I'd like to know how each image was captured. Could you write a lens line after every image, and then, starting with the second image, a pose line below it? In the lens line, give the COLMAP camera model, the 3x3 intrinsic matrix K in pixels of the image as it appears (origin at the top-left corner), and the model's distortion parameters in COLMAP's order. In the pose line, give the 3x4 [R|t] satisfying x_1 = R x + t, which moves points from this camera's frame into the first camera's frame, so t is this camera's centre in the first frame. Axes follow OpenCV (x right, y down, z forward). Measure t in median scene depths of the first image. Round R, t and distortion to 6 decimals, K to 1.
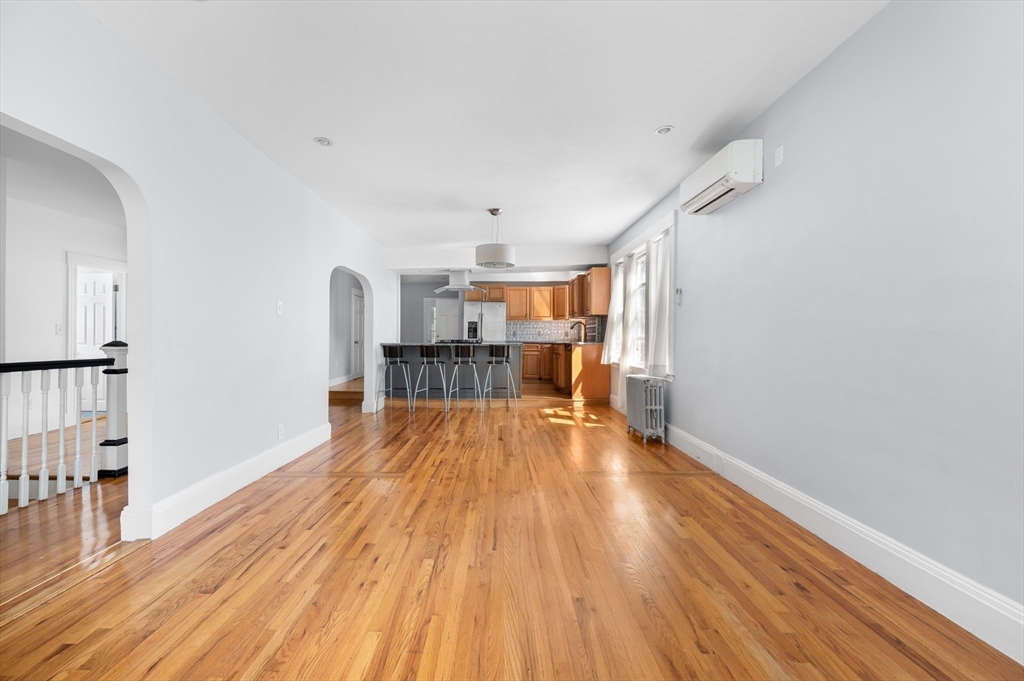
lens RADIAL K [[408.7, 0, 487.3], [0, 408.7, 333.5], [0, 0, 1]] dist [-0.000146, 0.000426]
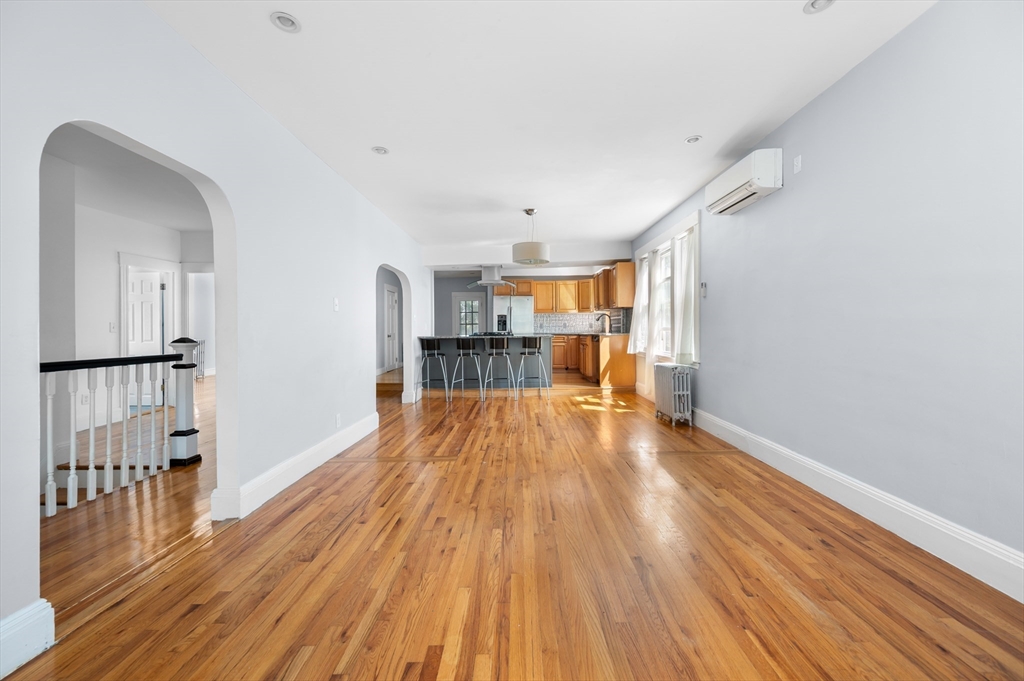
lens RADIAL K [[408.7, 0, 505.6], [0, 408.7, 325.0], [0, 0, 1]] dist [-0.000146, 0.000426]
pose [[0.999657, -0.012127, 0.023221, -0.109022], [0.012172, 0.999924, -0.001791, -0.002602], [-0.023197, 0.002073, 0.999729, -0.092661]]
